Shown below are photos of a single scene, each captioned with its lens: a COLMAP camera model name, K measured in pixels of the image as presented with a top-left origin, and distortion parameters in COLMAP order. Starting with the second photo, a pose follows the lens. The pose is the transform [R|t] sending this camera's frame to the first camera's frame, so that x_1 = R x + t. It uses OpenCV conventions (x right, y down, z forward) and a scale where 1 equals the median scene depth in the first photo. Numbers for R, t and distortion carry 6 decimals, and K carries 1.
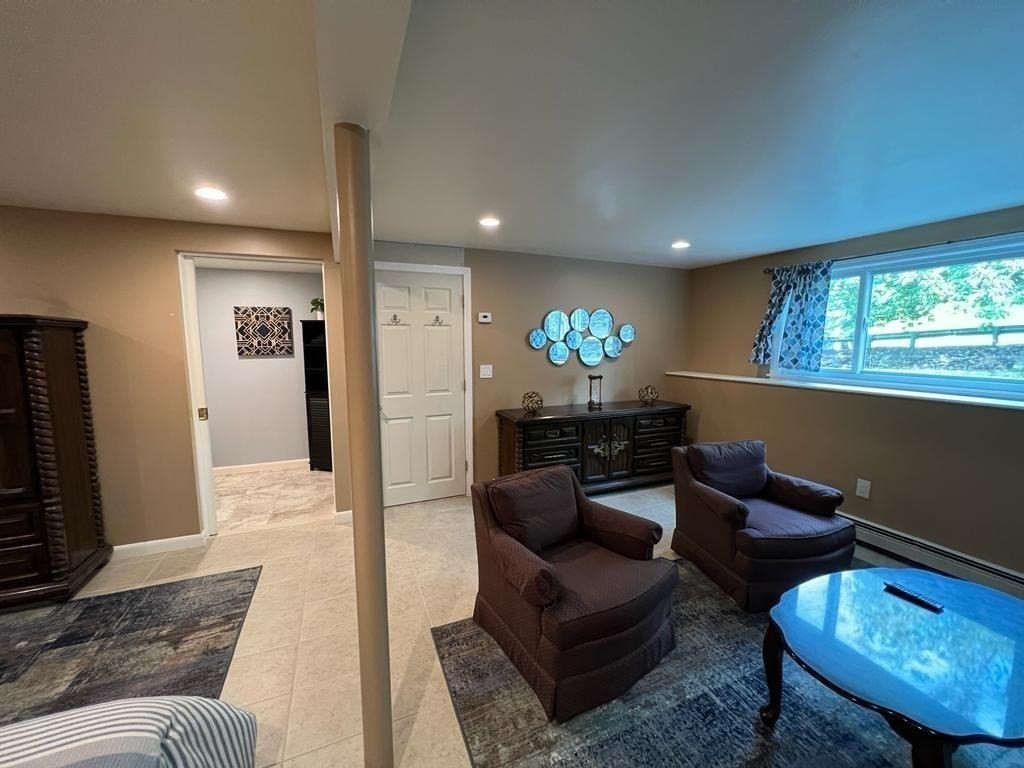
lens RADIAL K [[417.2, 0, 515.0], [0, 417.2, 381.4], [0, 0, 1]] dist [0.001295, -0.000034]
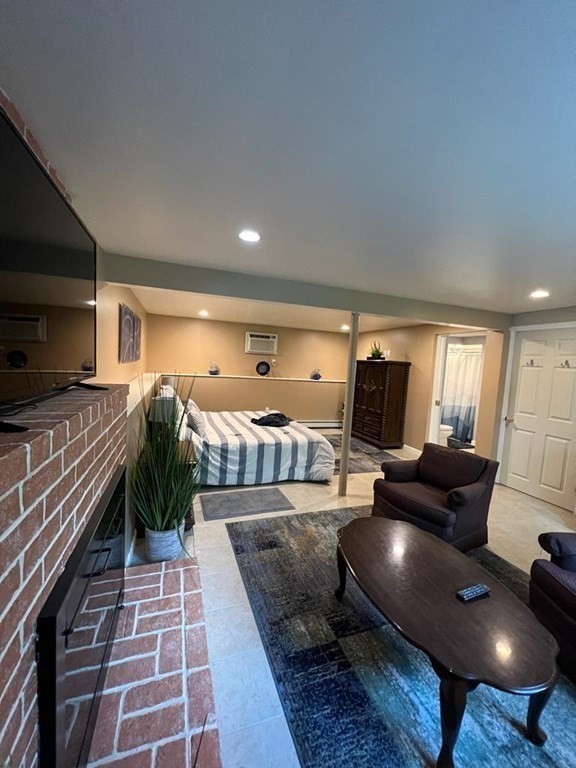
lens RADIAL K [[312.9, 0, 289.4], [0, 312.9, 387.0], [0, 0, 1]] dist [0.001295, -0.000034]
pose [[-0.048811, 0.066398, -0.996599, 1.116966], [-0.178391, 0.981165, 0.074107, 0.008354], [0.982748, 0.181401, -0.036047, 0.278505]]
